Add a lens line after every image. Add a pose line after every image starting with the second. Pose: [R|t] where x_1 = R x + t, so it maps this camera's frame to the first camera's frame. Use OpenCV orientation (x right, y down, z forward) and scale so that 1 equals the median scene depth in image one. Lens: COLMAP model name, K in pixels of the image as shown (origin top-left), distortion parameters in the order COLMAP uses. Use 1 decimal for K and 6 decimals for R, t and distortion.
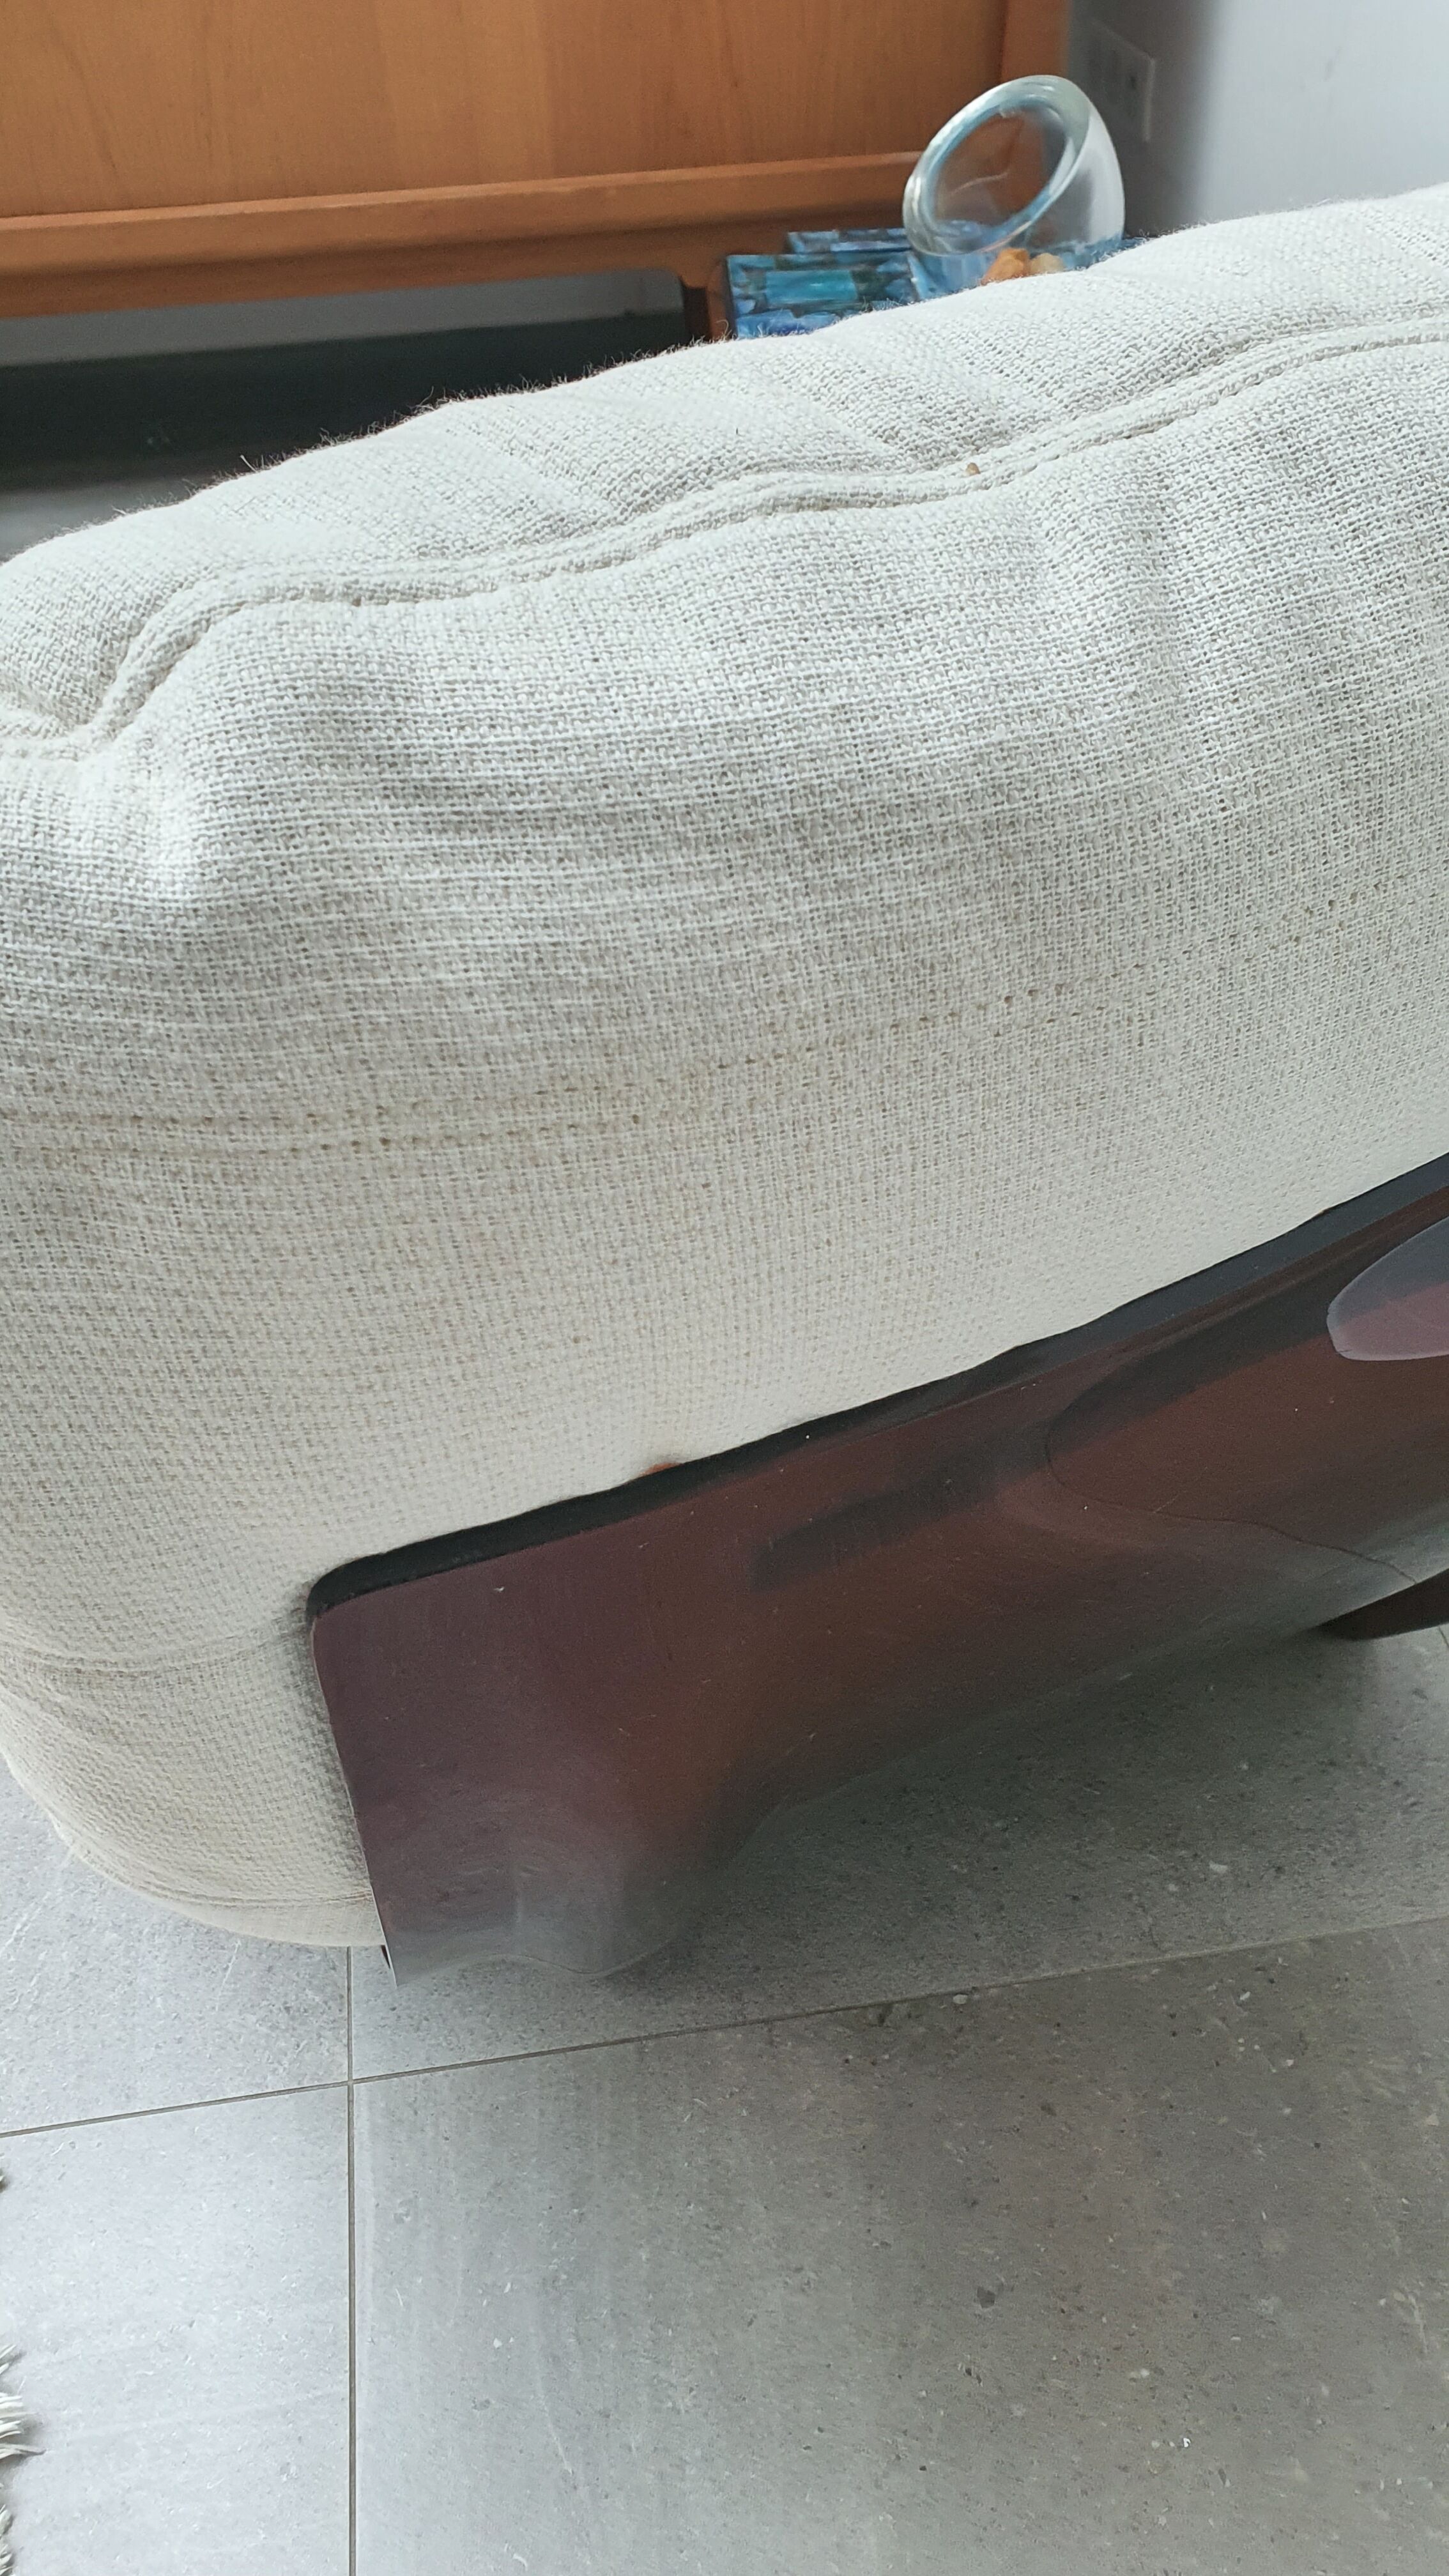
lens RADIAL K [[2056.6, 0, 752.5], [0, 2056.6, 1254.9], [0, 0, 1]] dist [-0.001634, 0.042577]
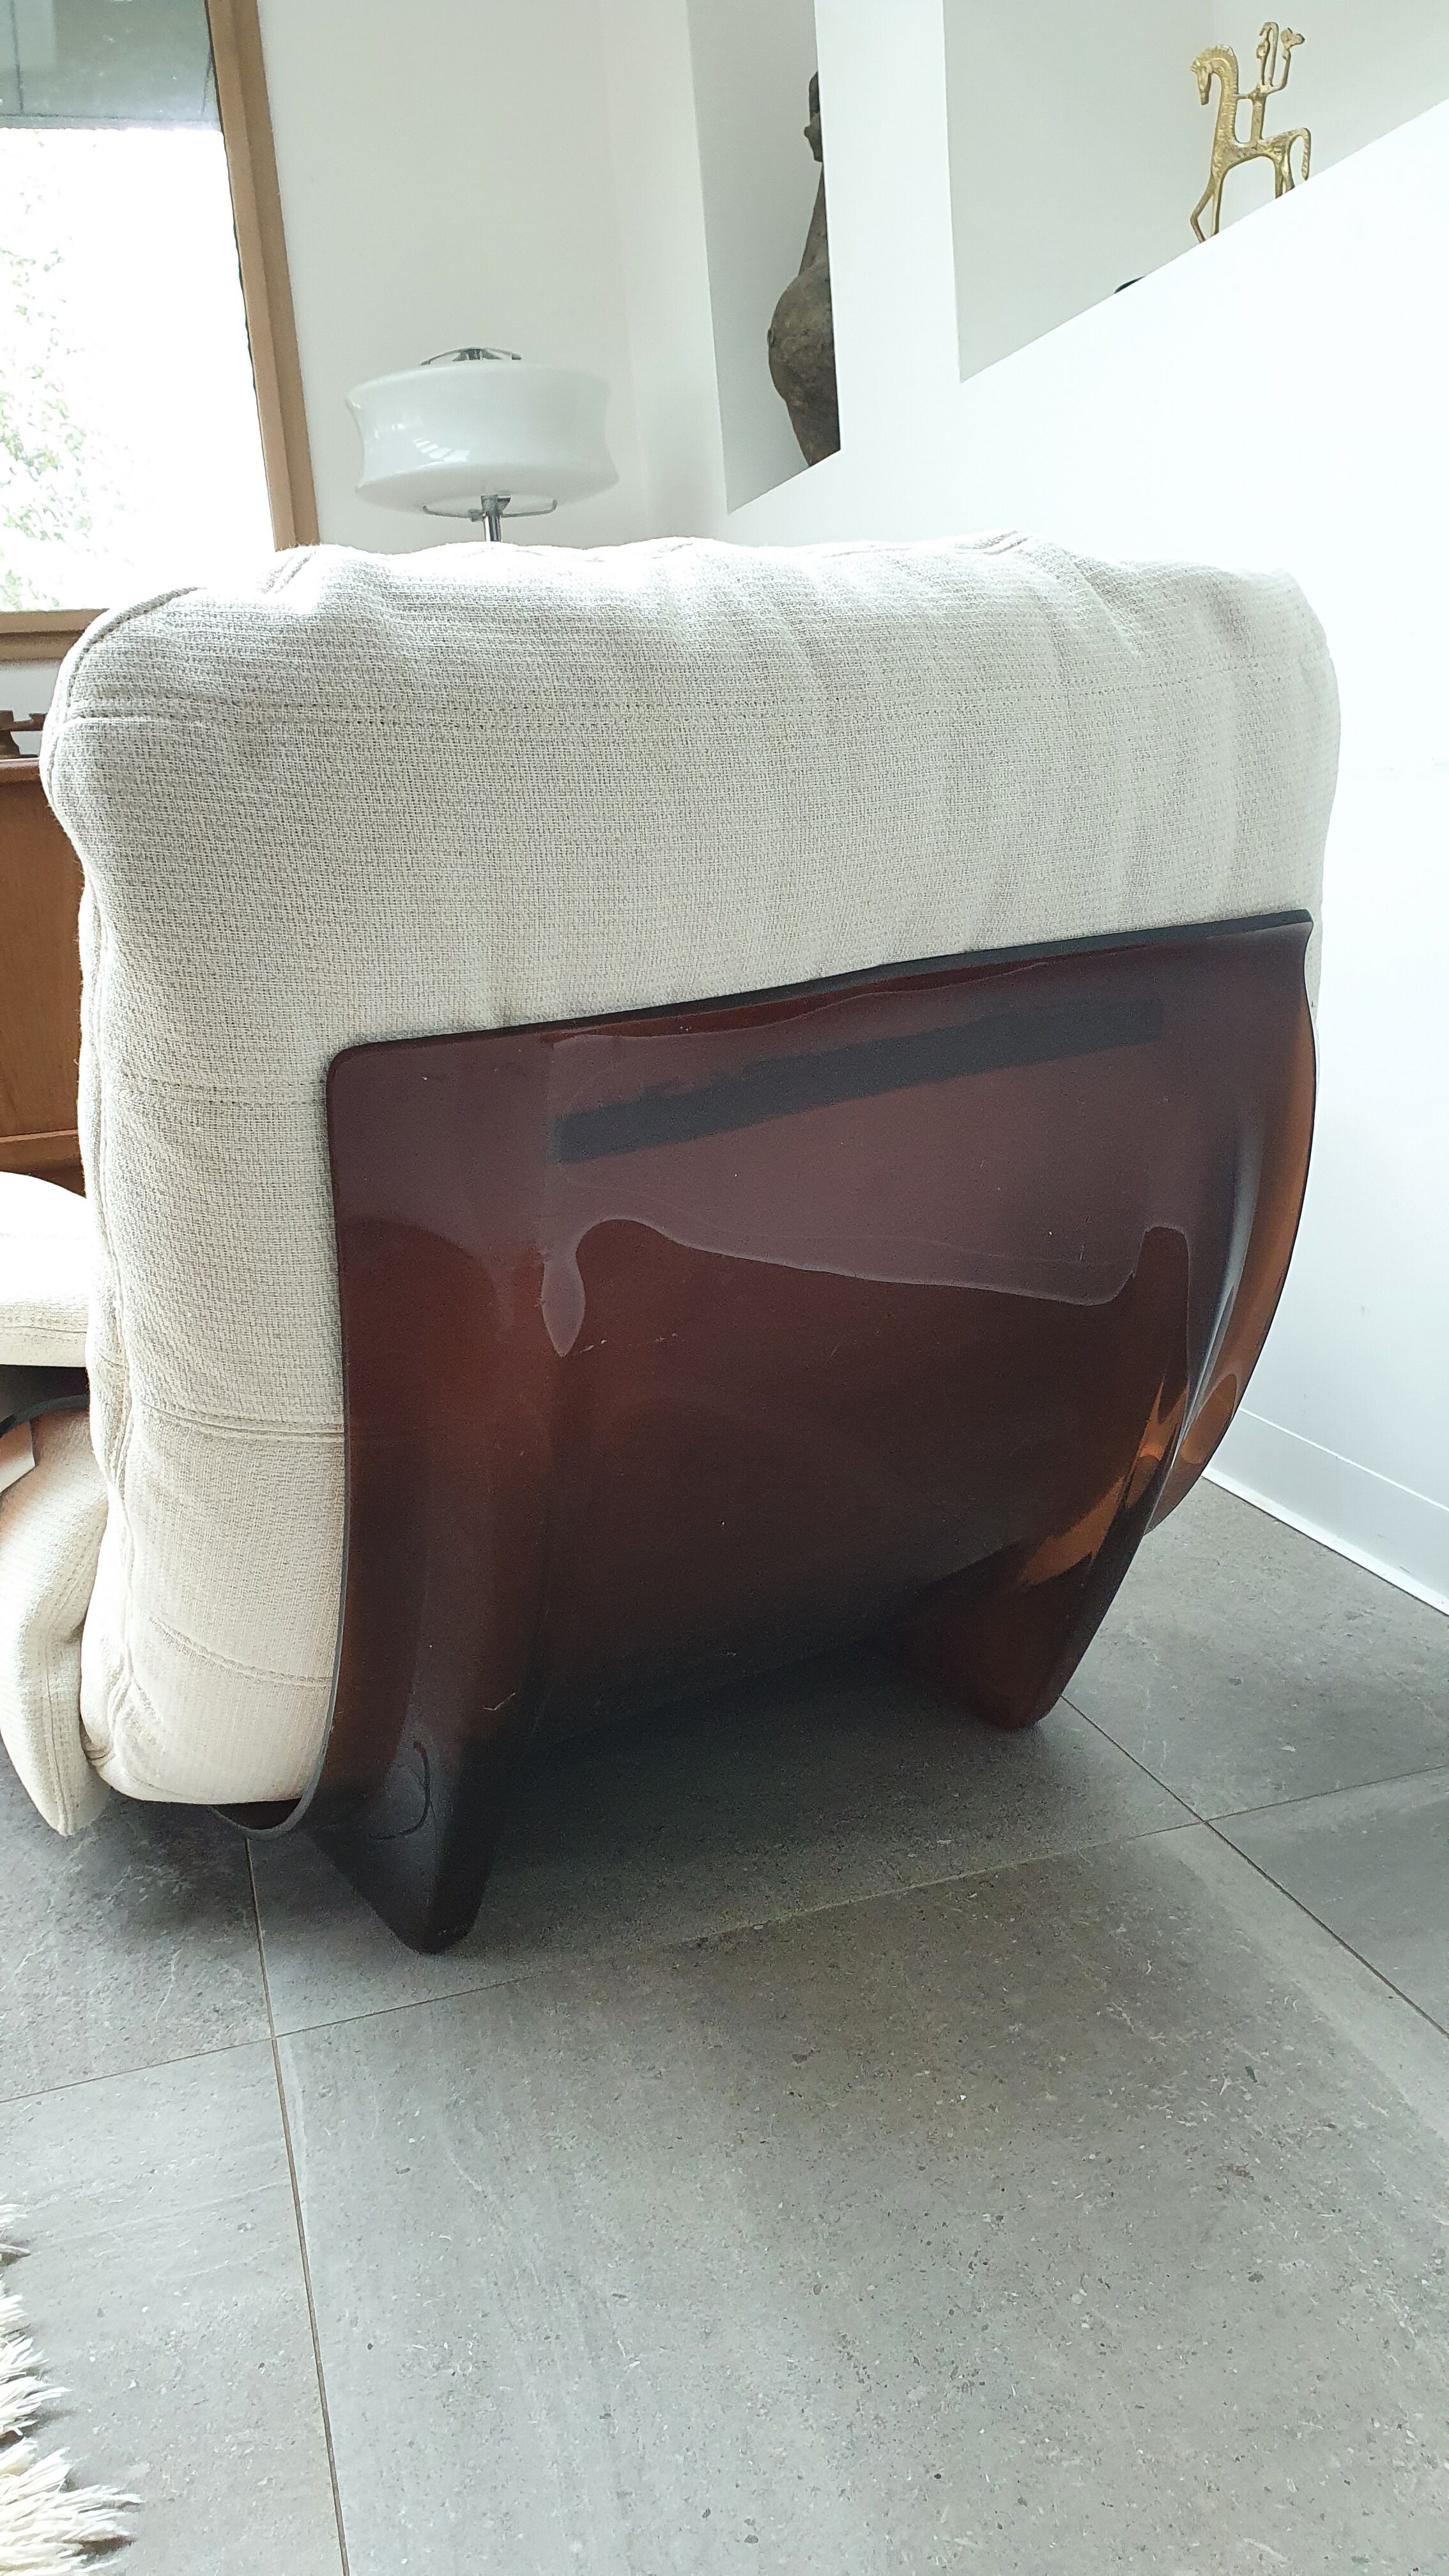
lens RADIAL K [[2009.7, 0, 766.0], [0, 2009.7, 1247.3], [0, 0, 1]] dist [0.040284, 0.003157]
pose [[0.985716, -0.079643, 0.148398, -0.052688], [0.145375, 0.847237, -0.510937, 0.715357], [-0.085036, 0.525212, 0.846712, -0.314606]]
